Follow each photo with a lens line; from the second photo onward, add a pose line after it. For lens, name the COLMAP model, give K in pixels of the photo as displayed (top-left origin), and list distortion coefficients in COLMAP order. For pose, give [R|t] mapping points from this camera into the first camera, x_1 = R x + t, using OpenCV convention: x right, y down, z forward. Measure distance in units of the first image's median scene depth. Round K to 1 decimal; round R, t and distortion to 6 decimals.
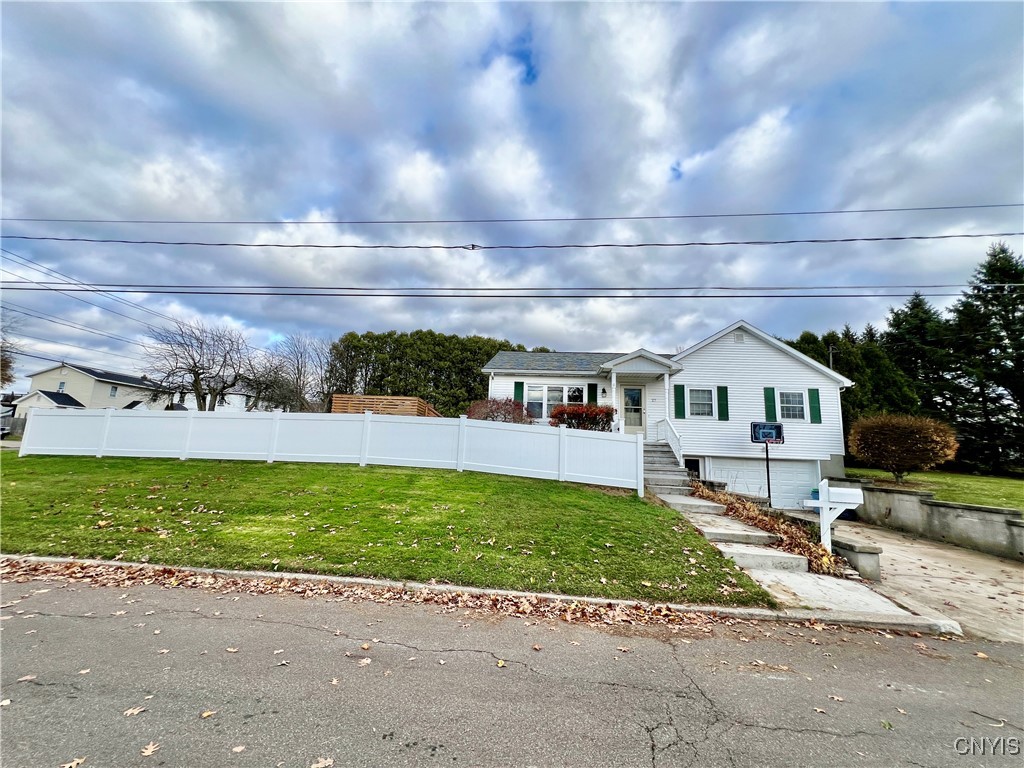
lens RADIAL K [[375.8, 0, 513.4], [0, 375.8, 382.0], [0, 0, 1]] dist [0.006466, 0.000174]
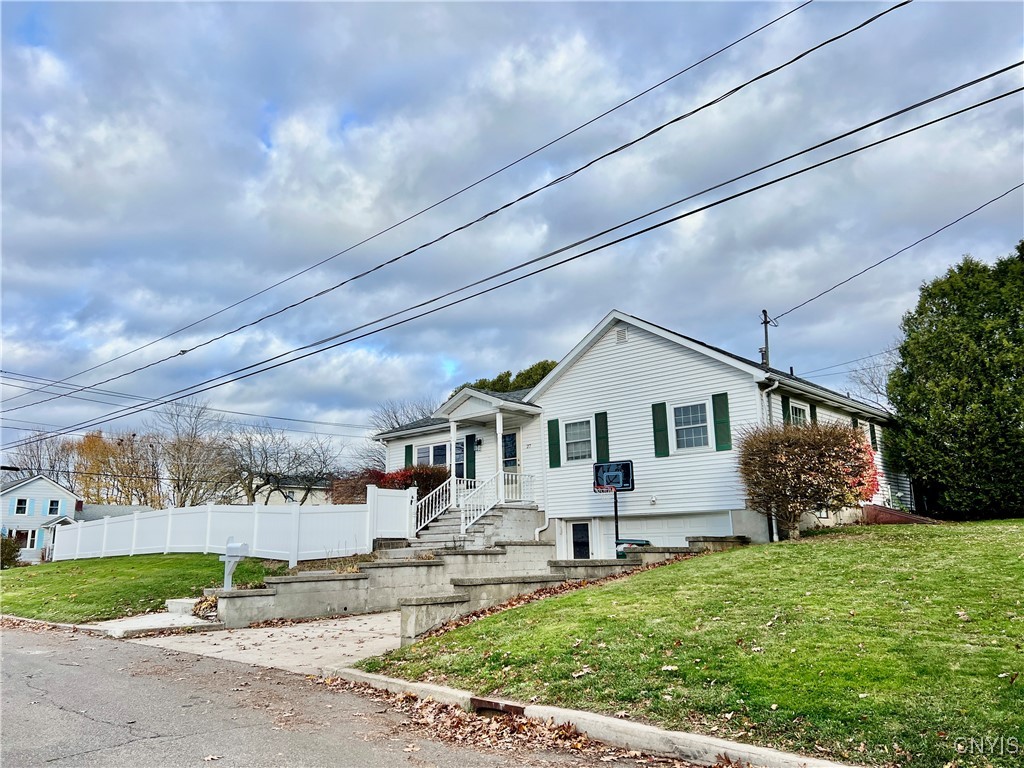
lens RADIAL K [[767.5, 0, 523.0], [0, 767.5, 367.6], [0, 0, 1]] dist [0.062300, -0.054287]
pose [[0.794936, -0.195027, -0.574492, 1.257811], [0.165462, 0.980720, -0.103979, 0.053172], [0.583694, -0.012400, 0.811879, -0.203109]]
